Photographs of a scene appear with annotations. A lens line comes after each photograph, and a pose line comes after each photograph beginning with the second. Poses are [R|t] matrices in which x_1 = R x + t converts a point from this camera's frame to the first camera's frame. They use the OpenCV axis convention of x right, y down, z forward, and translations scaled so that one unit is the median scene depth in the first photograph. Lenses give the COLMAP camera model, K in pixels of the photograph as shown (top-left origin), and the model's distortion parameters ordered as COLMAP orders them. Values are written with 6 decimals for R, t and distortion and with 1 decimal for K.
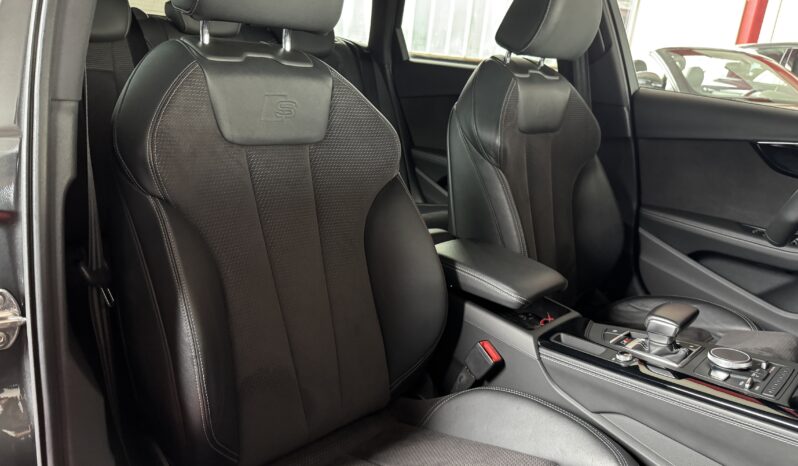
lens RADIAL K [[564.2, 0, 387.9], [0, 564.2, 233.9], [0, 0, 1]] dist [0.005416, -0.002080]
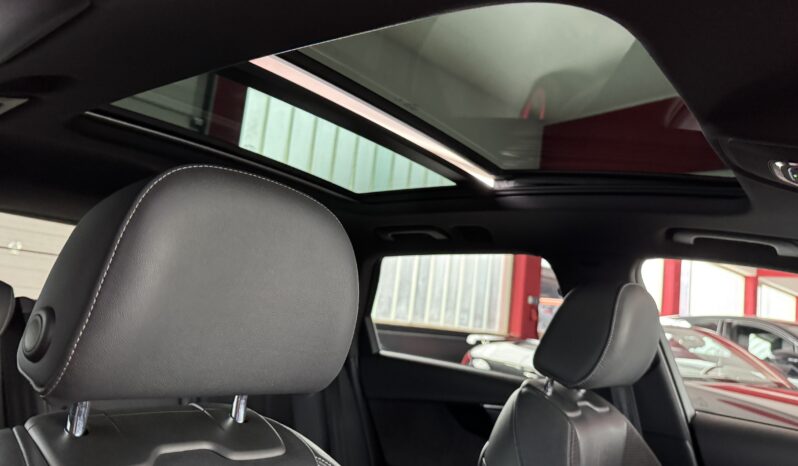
lens RADIAL K [[564.9, 0, 383.7], [0, 564.9, 245.8], [0, 0, 1]] dist [0.056130, -0.001346]
pose [[0.994315, 0.030636, 0.101975, -0.061330], [0.013494, 0.913737, -0.406083, -0.155779], [-0.105619, 0.405150, 0.908129, 0.250085]]
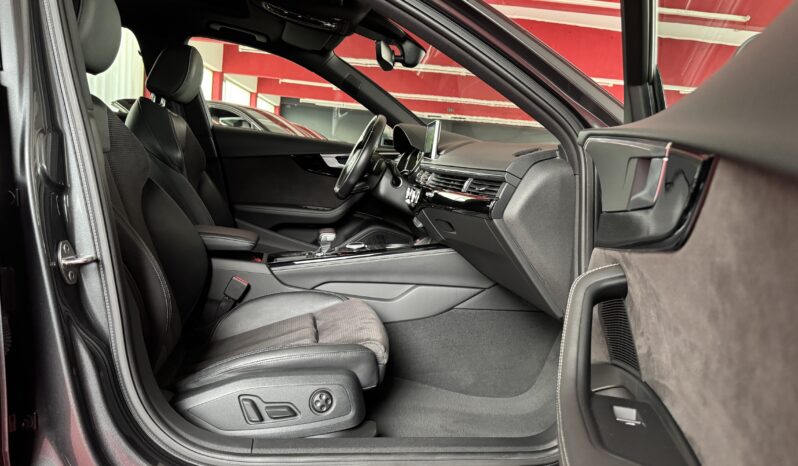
lens RADIAL K [[564.9, 0, 383.7], [0, 564.9, 245.8], [0, 0, 1]] dist [0.056130, -0.001346]
pose [[0.587089, -0.152883, 0.794955, -0.522614], [0.195148, 0.979772, 0.044306, 0.070855], [-0.785648, 0.129123, 0.605049, -0.198388]]
